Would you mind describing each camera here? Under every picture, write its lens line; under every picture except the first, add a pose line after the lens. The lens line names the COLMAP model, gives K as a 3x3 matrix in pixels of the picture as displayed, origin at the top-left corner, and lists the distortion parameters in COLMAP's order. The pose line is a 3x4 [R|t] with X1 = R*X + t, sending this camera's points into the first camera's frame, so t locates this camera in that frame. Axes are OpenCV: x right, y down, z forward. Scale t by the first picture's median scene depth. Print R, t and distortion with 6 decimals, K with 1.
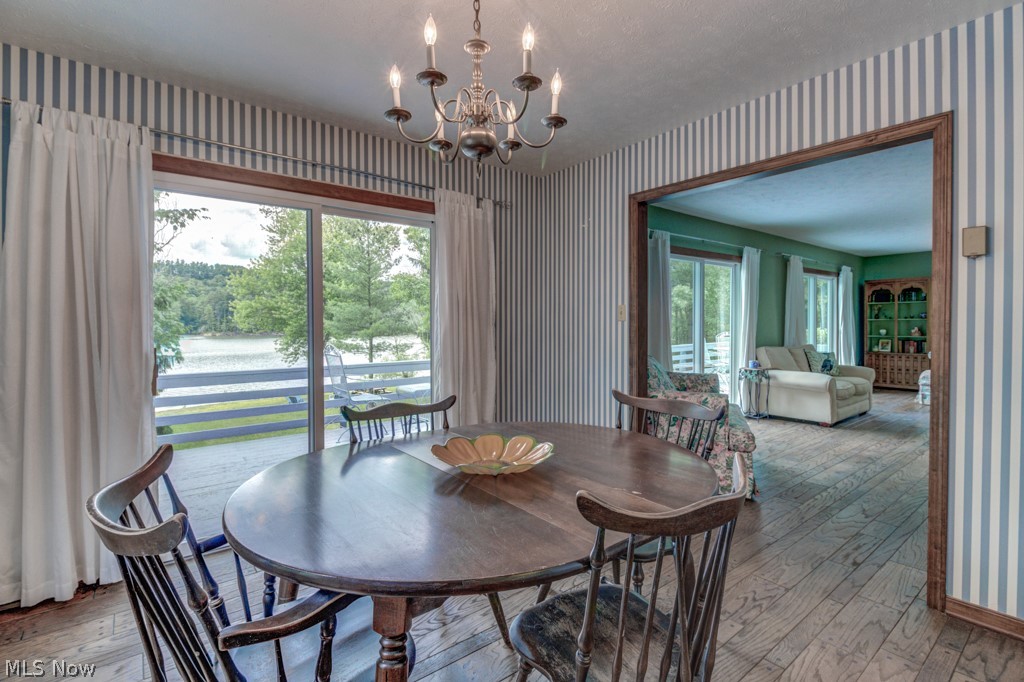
lens RADIAL K [[464.2, 0, 517.6], [0, 464.2, 329.6], [0, 0, 1]] dist [0.015806, -0.012302]
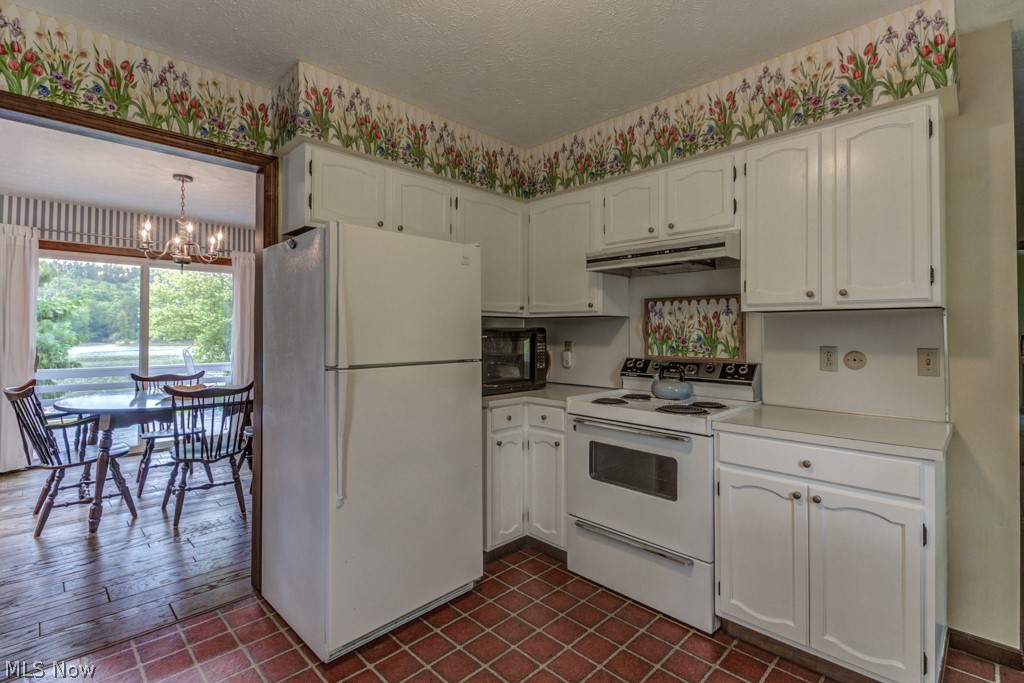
lens RADIAL K [[469.3, 0, 511.8], [0, 469.3, 324.2], [0, 0, 1]] dist [0.020767, -0.011617]
pose [[0.994739, 0.006874, 0.102211, 0.542248], [-0.003752, 0.999521, -0.030713, 0.001362], [-0.102373, 0.030168, 0.994289, -0.637170]]
